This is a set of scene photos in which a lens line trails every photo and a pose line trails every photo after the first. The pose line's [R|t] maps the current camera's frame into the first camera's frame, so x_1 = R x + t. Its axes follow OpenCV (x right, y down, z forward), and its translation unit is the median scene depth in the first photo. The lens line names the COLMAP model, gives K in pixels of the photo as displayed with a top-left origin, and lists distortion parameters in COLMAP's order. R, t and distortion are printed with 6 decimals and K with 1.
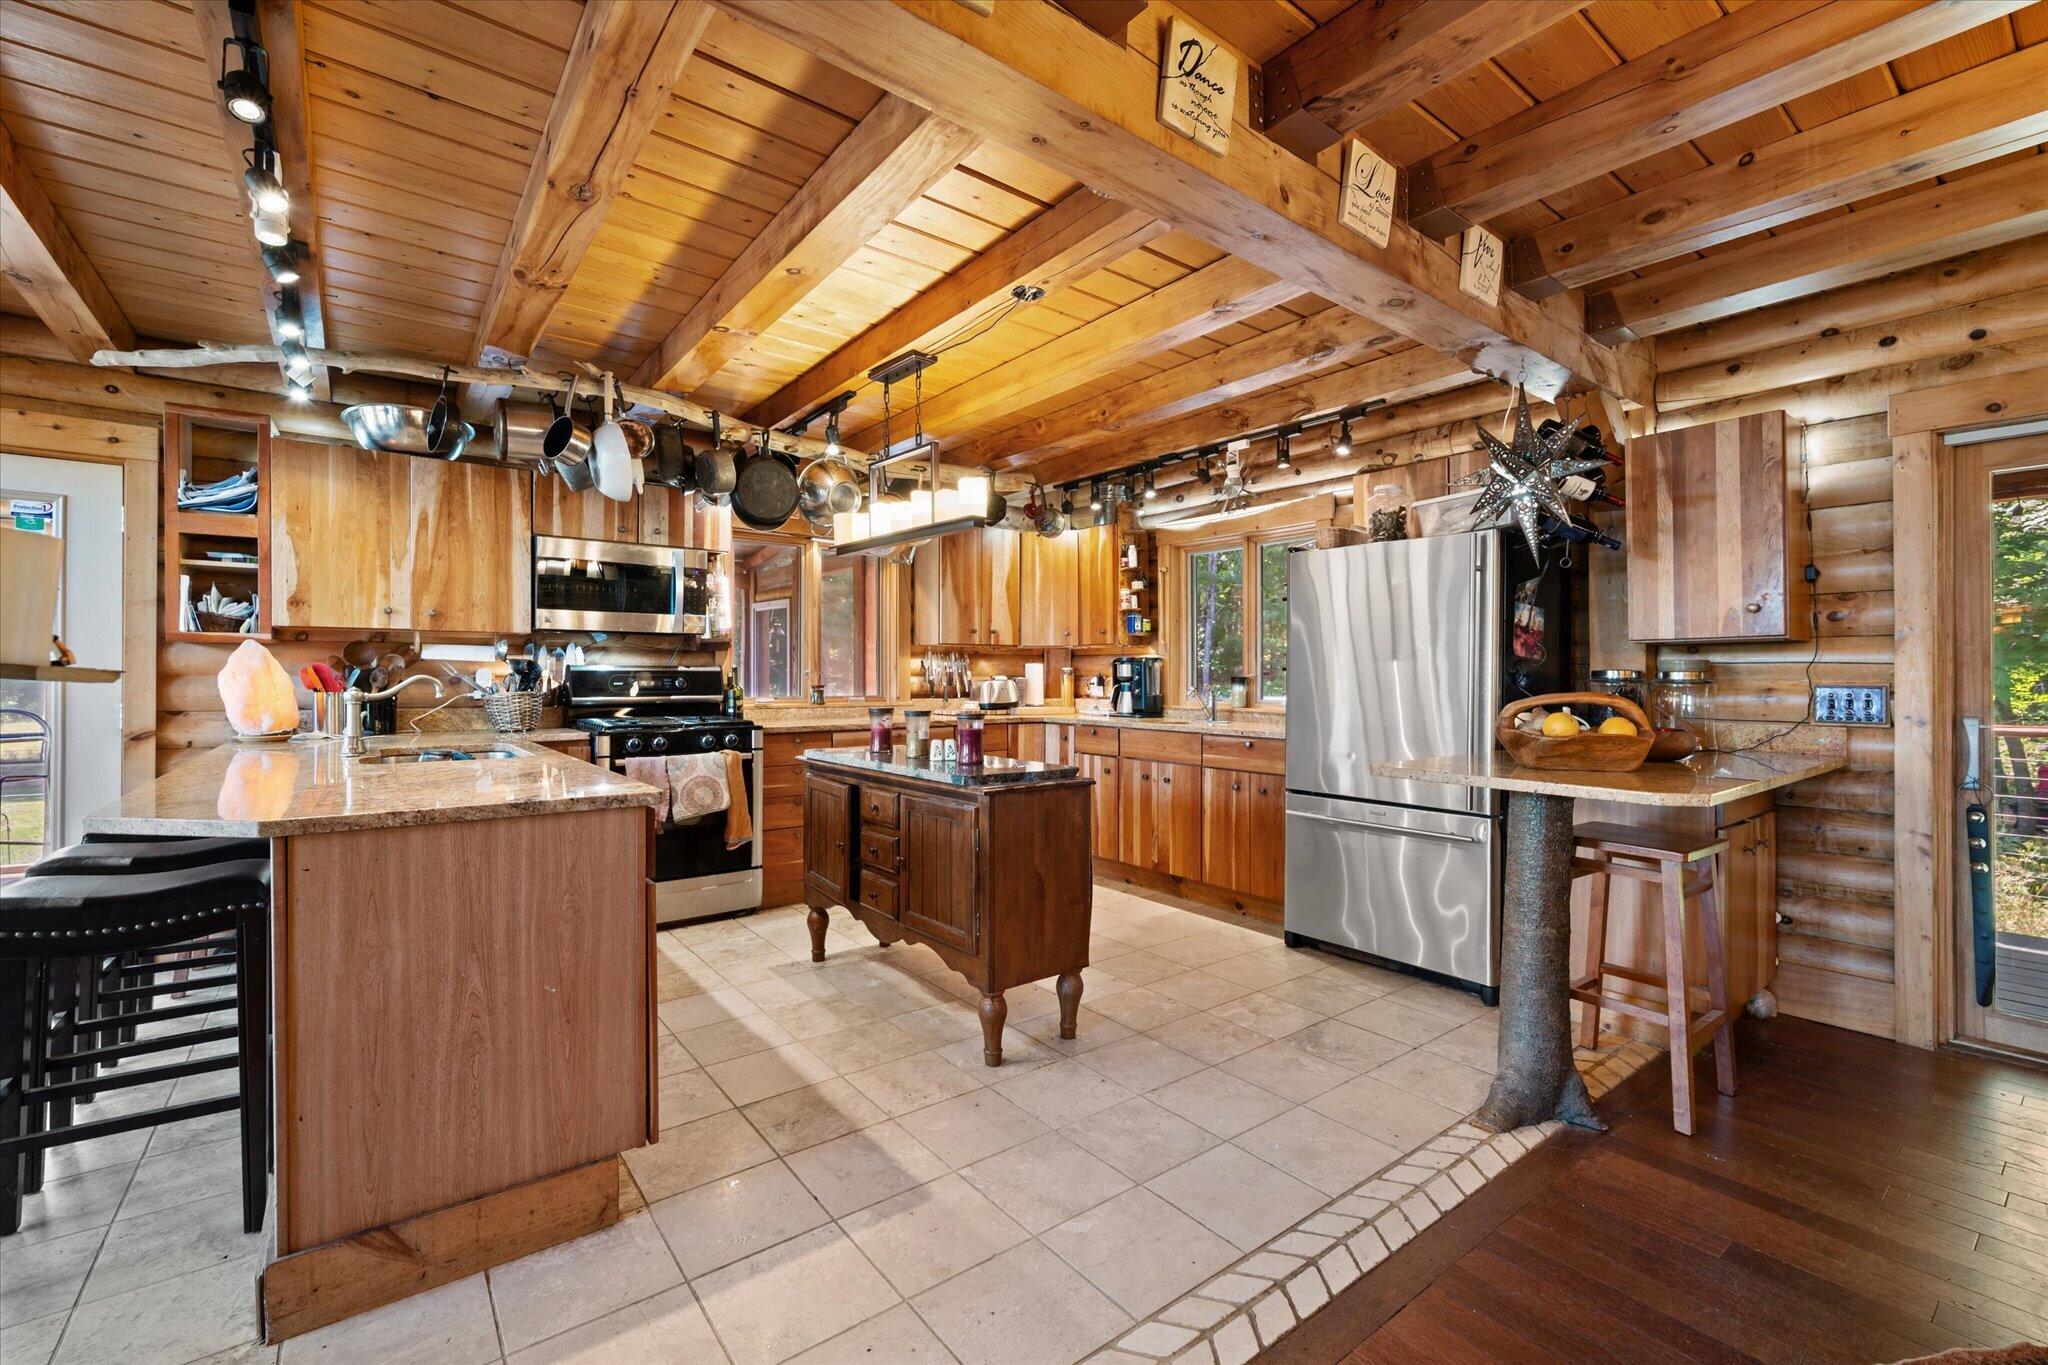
lens RADIAL K [[861.5, 0, 1024.9], [0, 861.5, 683.1], [0, 0, 1]] dist [-0.000454, -0.000667]
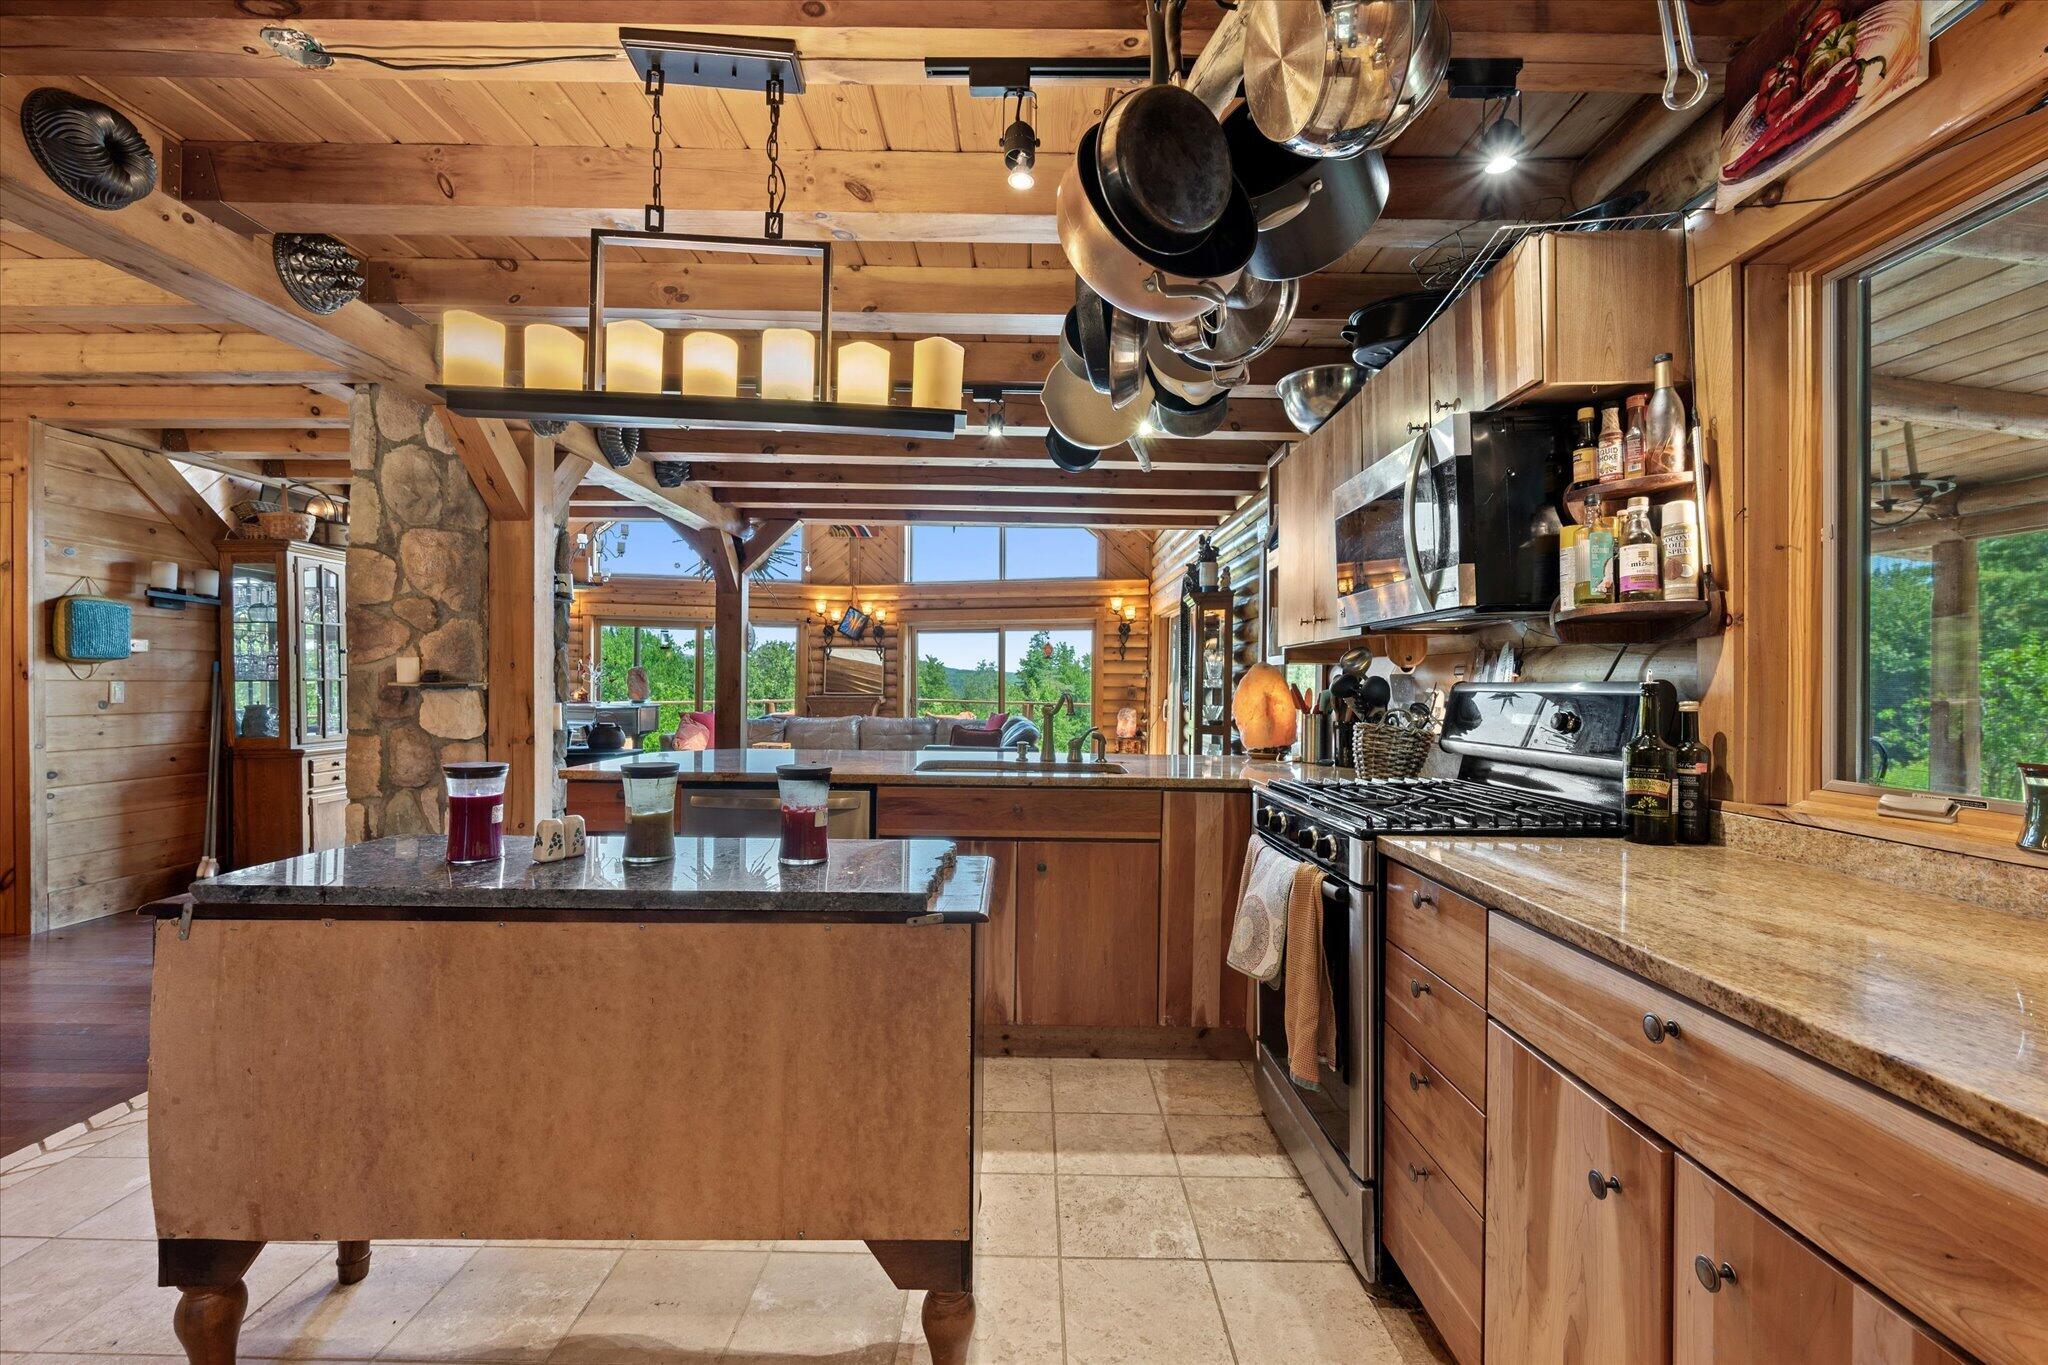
lens RADIAL K [[861.5, 0, 1024.3], [0, 861.5, 687.7], [0, 0, 1]] dist [-0.000454, -0.000667]
pose [[-0.621740, -0.005515, -0.783205, 0.115723], [-0.017586, 0.999821, 0.006921, -0.018057], [0.783027, 0.018076, -0.621725, 1.265538]]
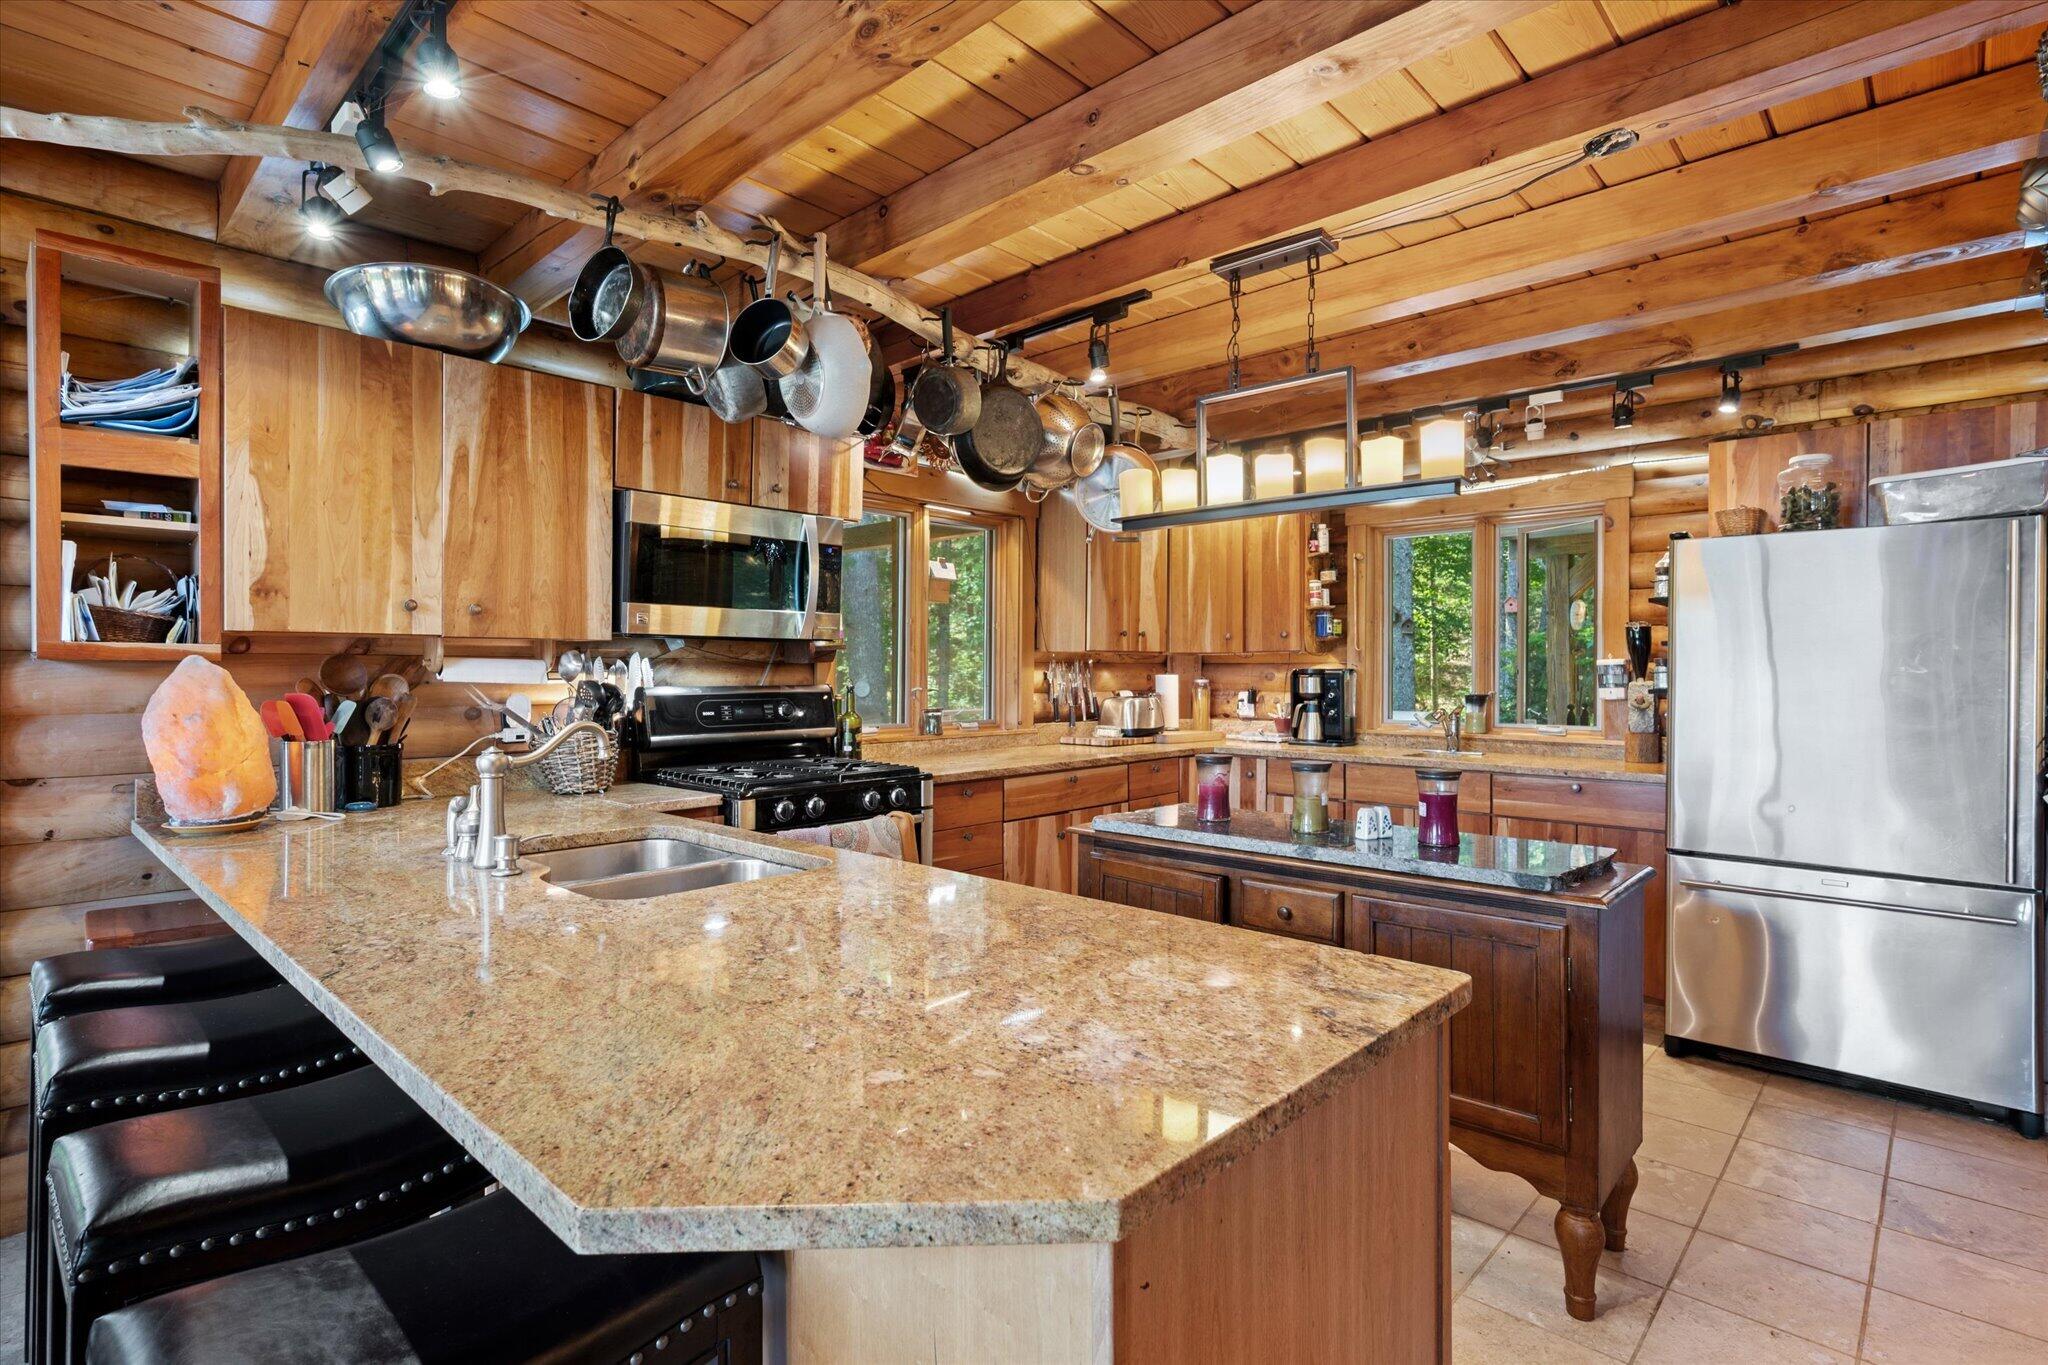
lens RADIAL K [[984.9, 0, 1016.1], [0, 984.9, 679.4], [0, 0, 1]] dist [0.002681, -0.001260]
pose [[0.987315, -0.002328, 0.158757, -0.409078], [0.002298, 0.999997, 0.000368, -0.029610], [-0.158758, 0.000001, 0.987318, 0.233228]]
